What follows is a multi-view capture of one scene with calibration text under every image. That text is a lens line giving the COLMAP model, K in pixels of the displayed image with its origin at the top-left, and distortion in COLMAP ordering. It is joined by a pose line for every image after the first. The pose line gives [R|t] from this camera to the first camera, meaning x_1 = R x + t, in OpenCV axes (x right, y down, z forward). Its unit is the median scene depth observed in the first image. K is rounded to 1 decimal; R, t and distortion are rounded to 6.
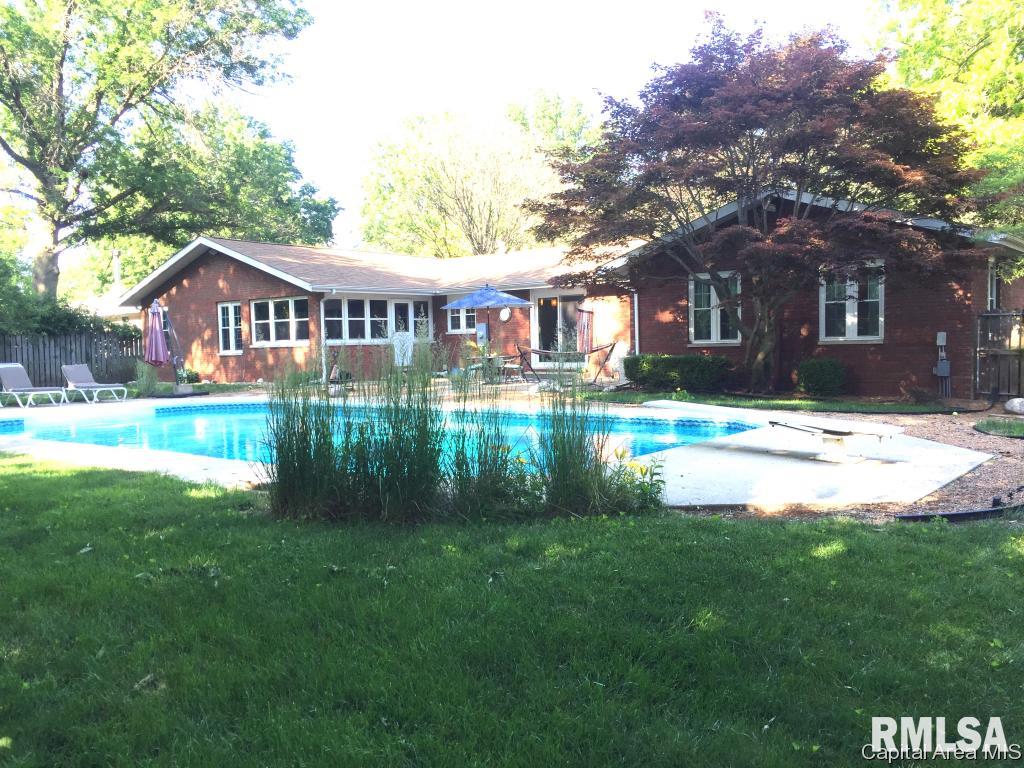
lens RADIAL K [[865.2, 0, 512.0], [0, 865.2, 384.0], [0, 0, 1]] dist [0.051710, -0.005602]
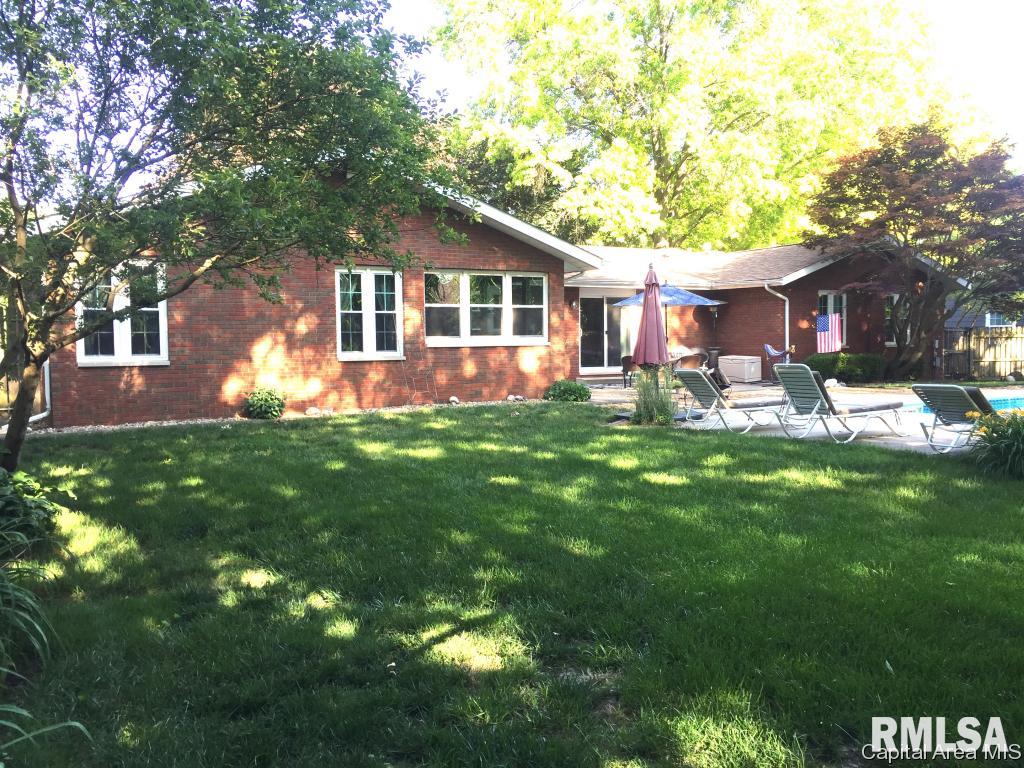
lens RADIAL K [[853.4, 0, 512.0], [0, 853.4, 384.0], [0, 0, 1]] dist [-0.163922, -0.001314]
pose [[0.330504, -0.027616, 0.943400, -0.814402], [0.051546, 0.998608, 0.011173, -0.020609], [-0.942396, 0.044936, 0.331468, 0.745050]]
